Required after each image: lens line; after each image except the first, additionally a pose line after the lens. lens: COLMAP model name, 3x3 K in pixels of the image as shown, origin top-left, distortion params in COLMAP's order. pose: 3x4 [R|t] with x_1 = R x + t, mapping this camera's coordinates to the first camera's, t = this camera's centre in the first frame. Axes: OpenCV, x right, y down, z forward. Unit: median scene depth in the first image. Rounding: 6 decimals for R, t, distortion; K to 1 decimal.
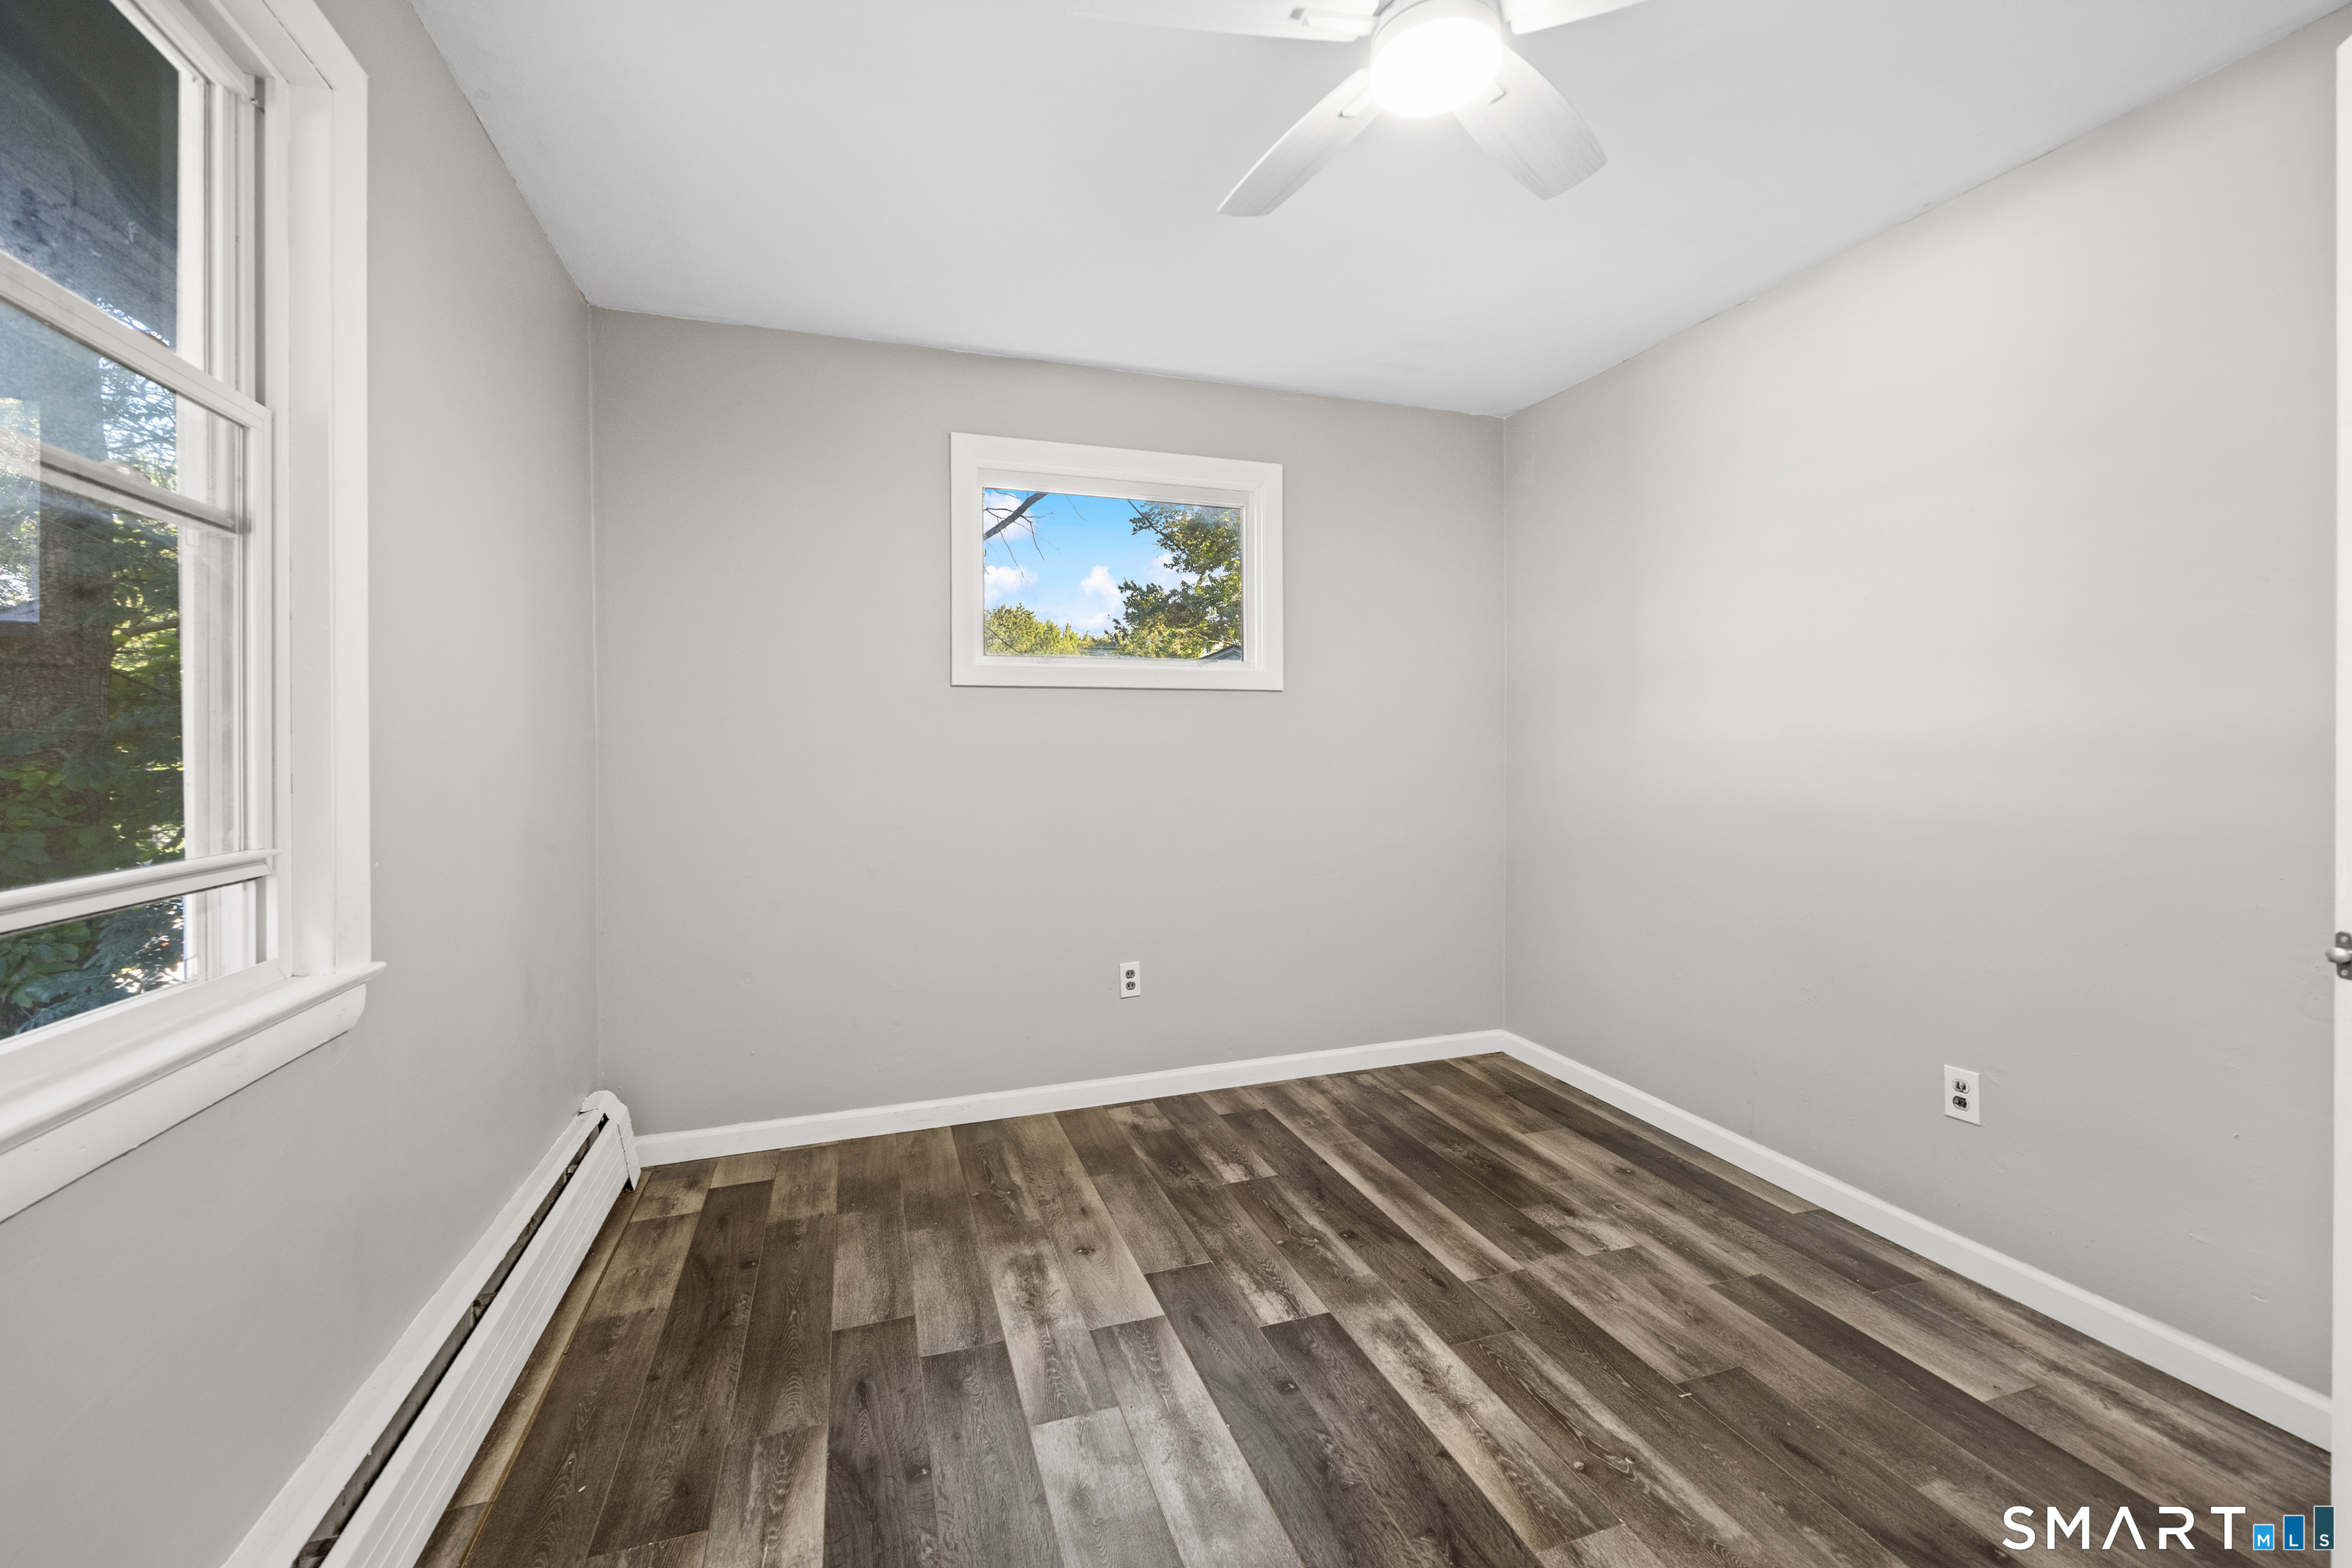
lens RADIAL K [[936.4, 0, 1183.5], [0, 936.4, 750.8], [0, 0, 1]] dist [0.000760, 0.002729]
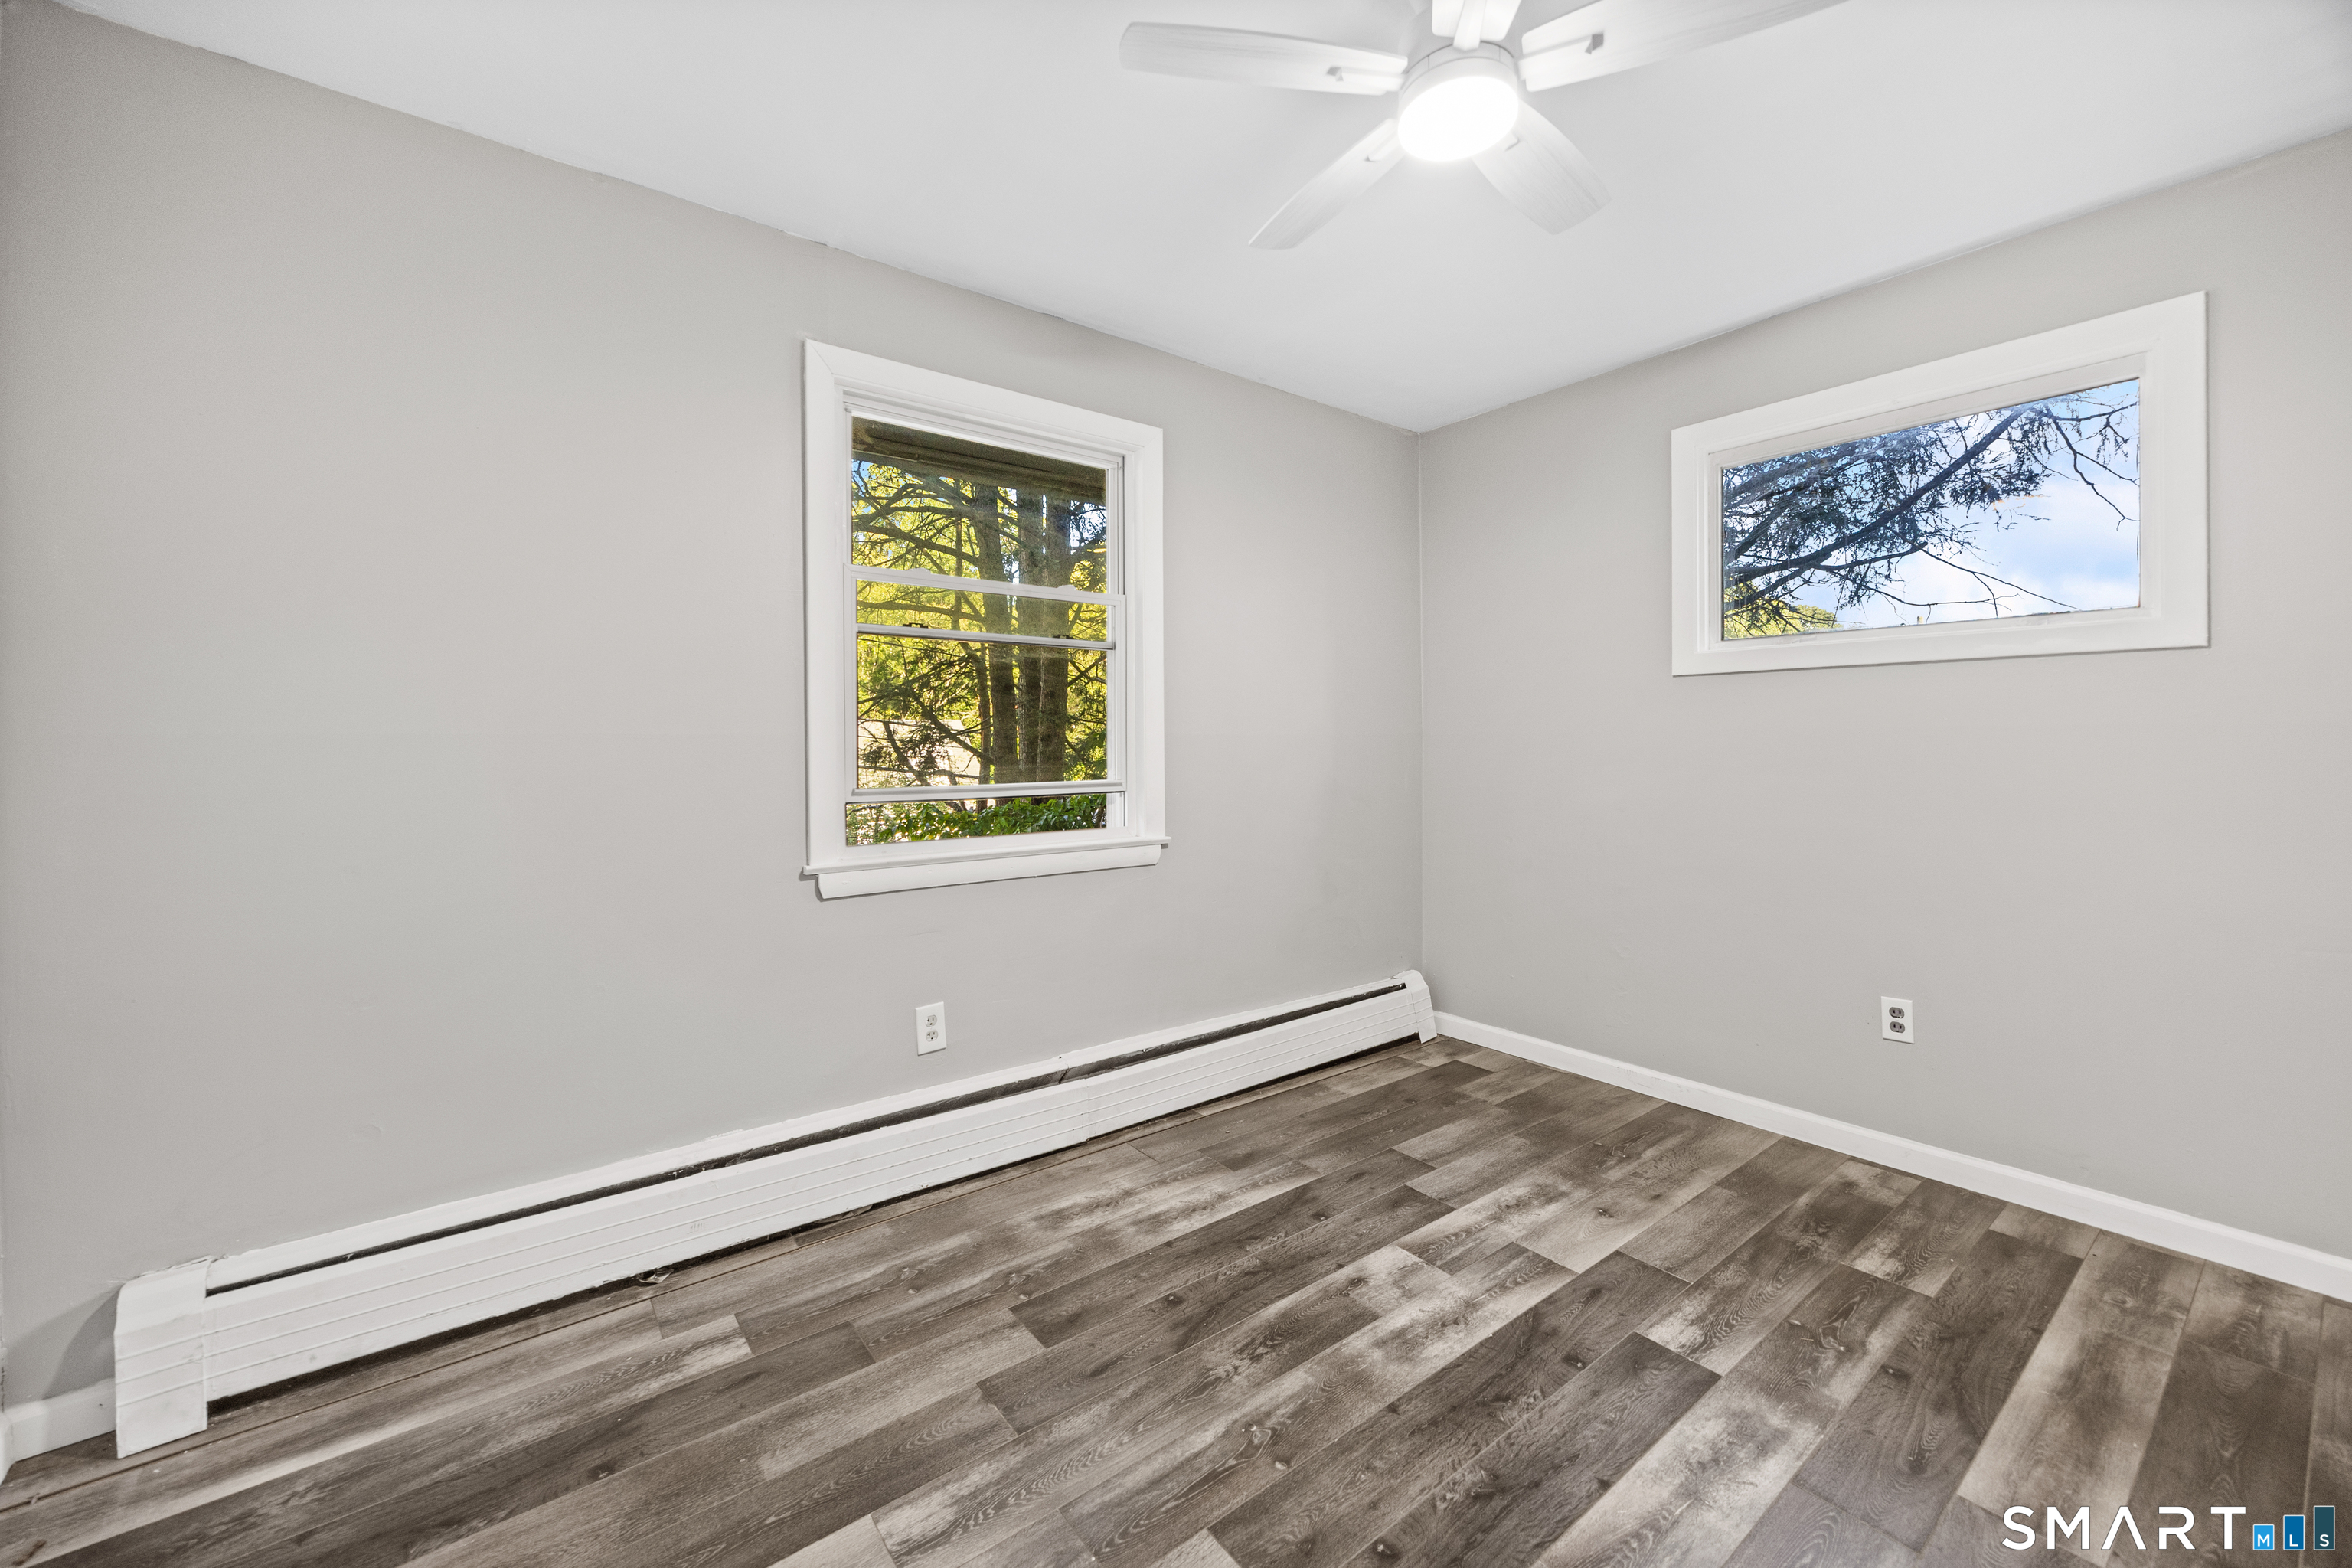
lens RADIAL K [[936.4, 0, 1183.5], [0, 936.4, 750.8], [0, 0, 1]] dist [0.000760, 0.002729]
pose [[0.324033, 0.014288, -0.945938, 0.687256], [-0.001662, 0.999893, 0.014534, -0.001655], [0.946044, -0.003138, 0.324022, 0.196996]]
